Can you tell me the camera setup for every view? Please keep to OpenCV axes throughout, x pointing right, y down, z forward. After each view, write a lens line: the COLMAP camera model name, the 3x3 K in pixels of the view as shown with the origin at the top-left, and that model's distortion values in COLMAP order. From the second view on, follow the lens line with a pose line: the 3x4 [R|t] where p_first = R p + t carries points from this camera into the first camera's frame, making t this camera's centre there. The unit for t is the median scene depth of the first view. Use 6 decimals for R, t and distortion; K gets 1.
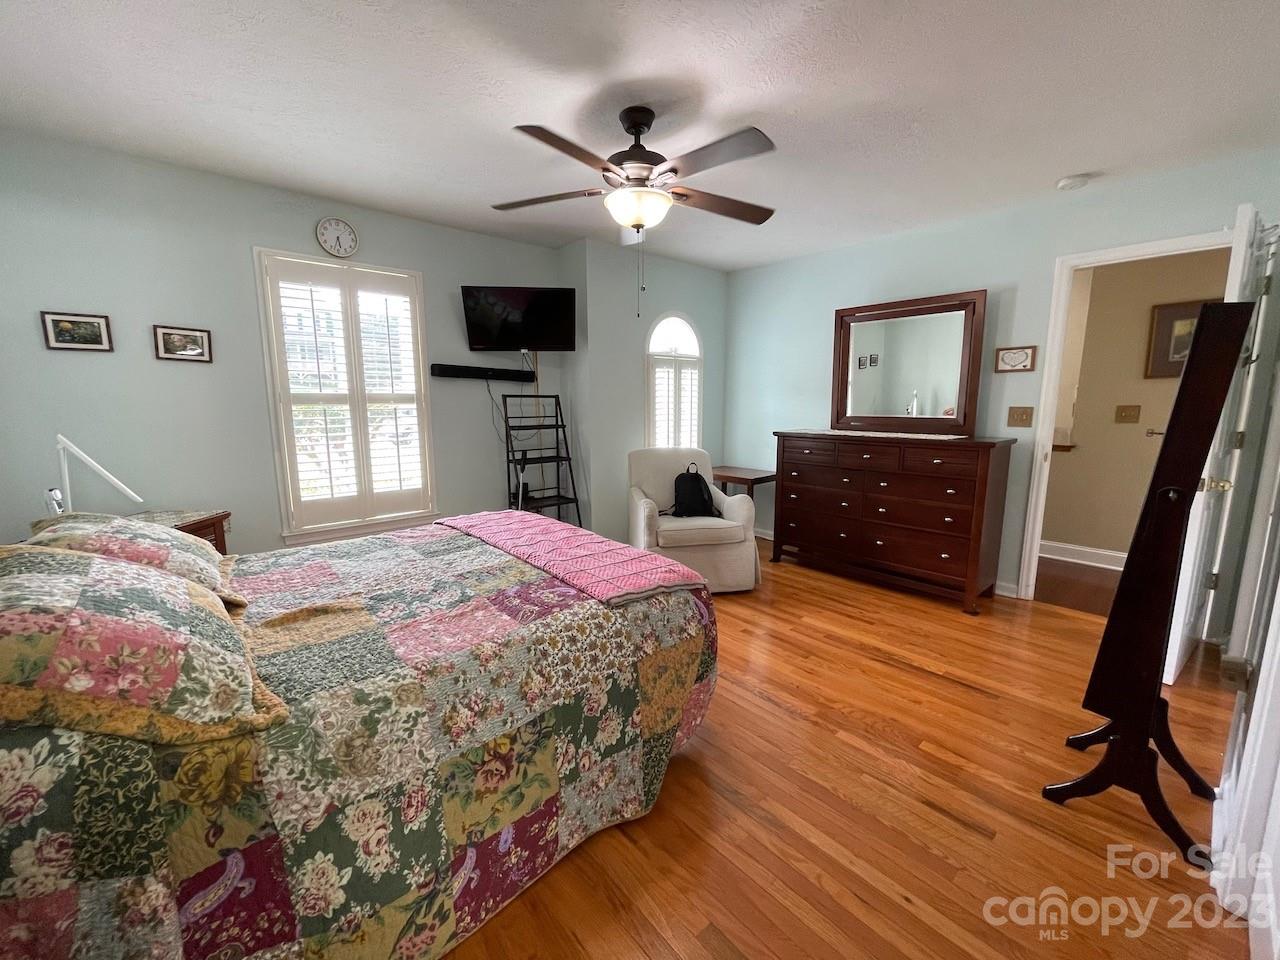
lens RADIAL K [[517.5, 0, 635.8], [0, 517.5, 480.8], [0, 0, 1]] dist [0.000708, 0.000345]
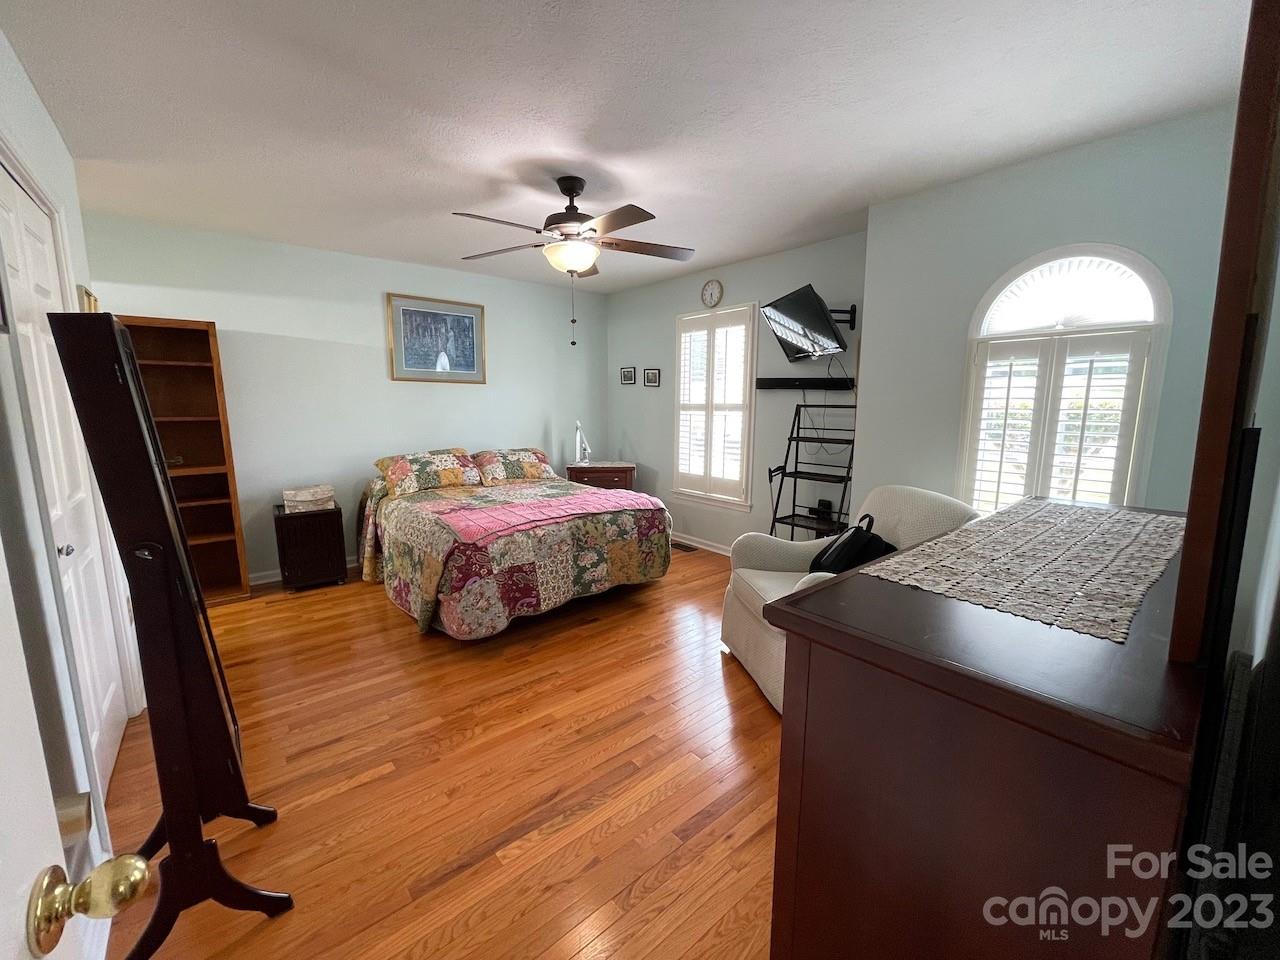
lens RADIAL K [[517.5, 0, 635.8], [0, 517.5, 480.8], [0, 0, 1]] dist [0.000708, 0.000345]
pose [[-0.029948, 0.157533, -0.987060, 1.009567], [-0.153884, 0.975003, 0.160277, -0.182146], [0.987635, 0.156692, -0.004957, 0.969812]]
